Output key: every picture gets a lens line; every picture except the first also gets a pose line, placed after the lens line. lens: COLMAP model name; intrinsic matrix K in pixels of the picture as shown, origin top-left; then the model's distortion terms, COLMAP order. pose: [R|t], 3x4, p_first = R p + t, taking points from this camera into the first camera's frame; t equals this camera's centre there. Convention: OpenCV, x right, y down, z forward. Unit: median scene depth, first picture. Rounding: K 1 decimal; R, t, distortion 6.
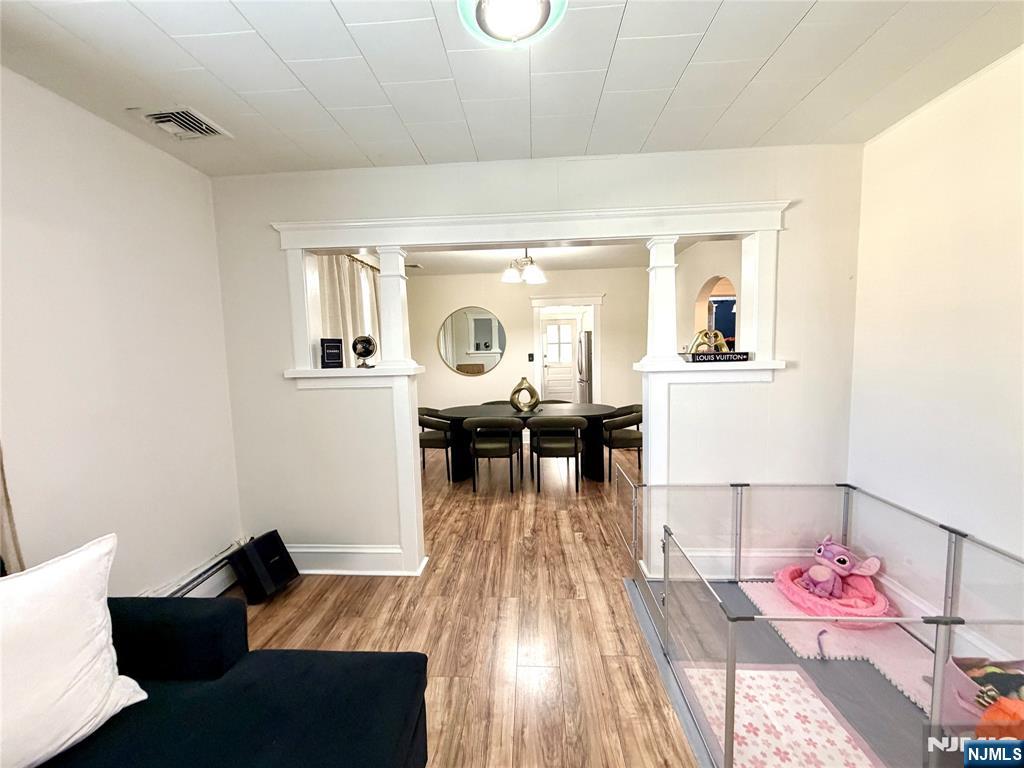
lens RADIAL K [[408.5, 0, 508.3], [0, 408.5, 384.4], [0, 0, 1]] dist [-0.001284, 0.000719]
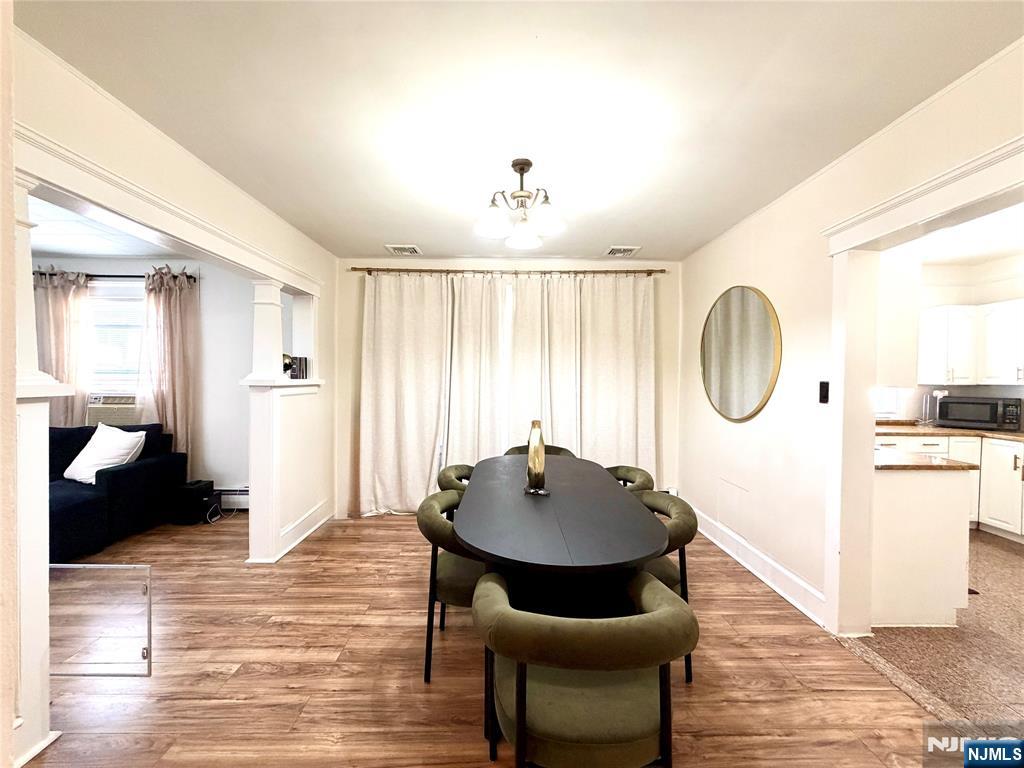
lens RADIAL K [[408.5, 0, 509.6], [0, 408.5, 383.4], [0, 0, 1]] dist [-0.001284, 0.000719]
pose [[0.074427, 0.042788, -0.996308, 0.668238], [-0.094101, 0.994922, 0.035699, -0.098737], [0.992777, 0.091096, 0.078076, 1.117738]]
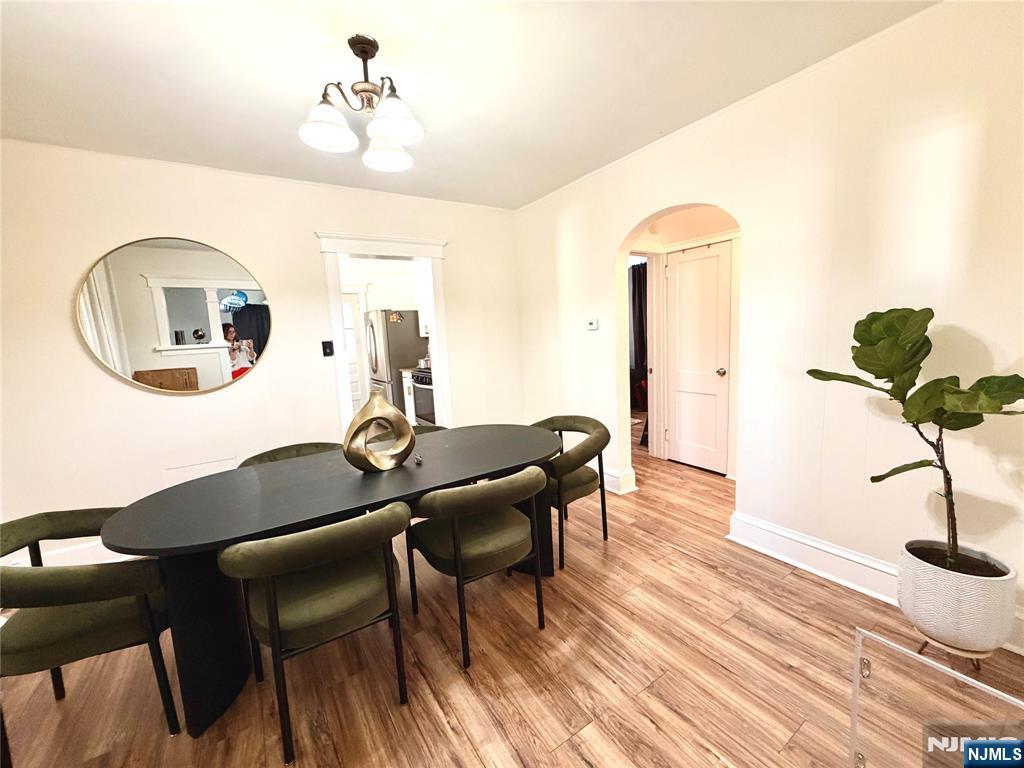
lens RADIAL K [[408.5, 0, 511.2], [0, 408.5, 390.4], [0, 0, 1]] dist [-0.001284, 0.000719]
pose [[0.803049, -0.098256, 0.587757, -0.115044], [0.080234, 0.995160, 0.056738, -0.037520], [-0.590487, 0.001595, 0.807046, 0.703906]]
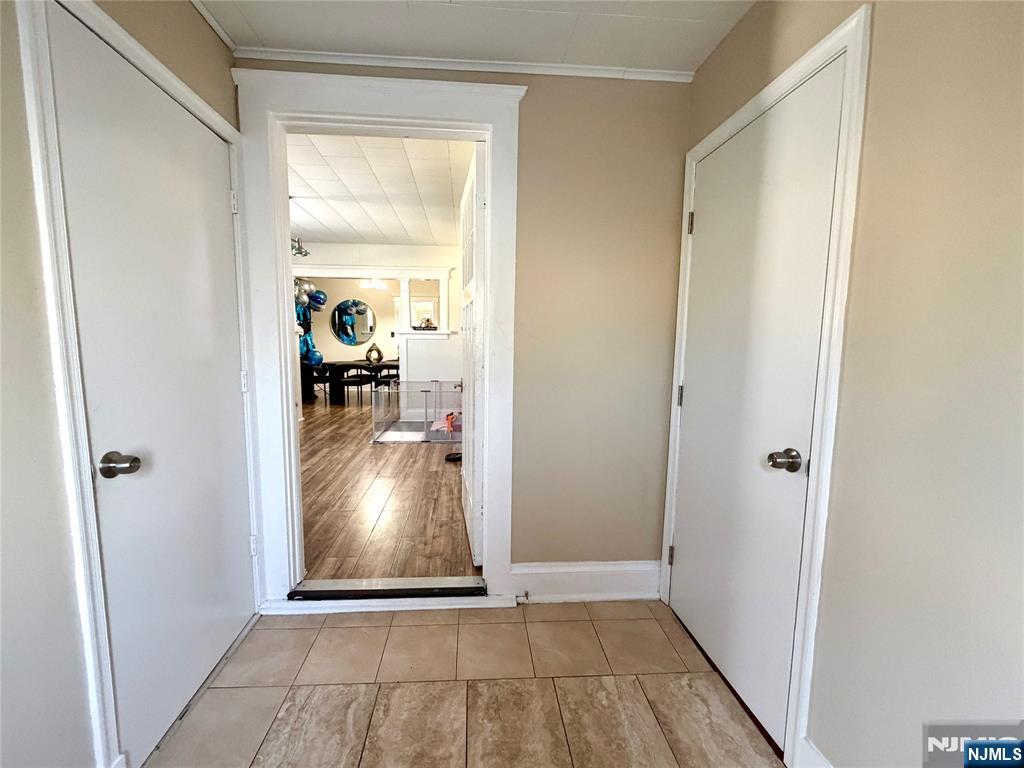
lens RADIAL K [[408.5, 0, 509.1], [0, 408.5, 382.3], [0, 0, 1]] dist [-0.001284, 0.000719]
pose [[0.986507, 0.026964, 0.161481, 0.401376], [-0.028785, 0.999546, 0.008947, 0.142386], [-0.161166, -0.013474, 0.986835, -0.970217]]
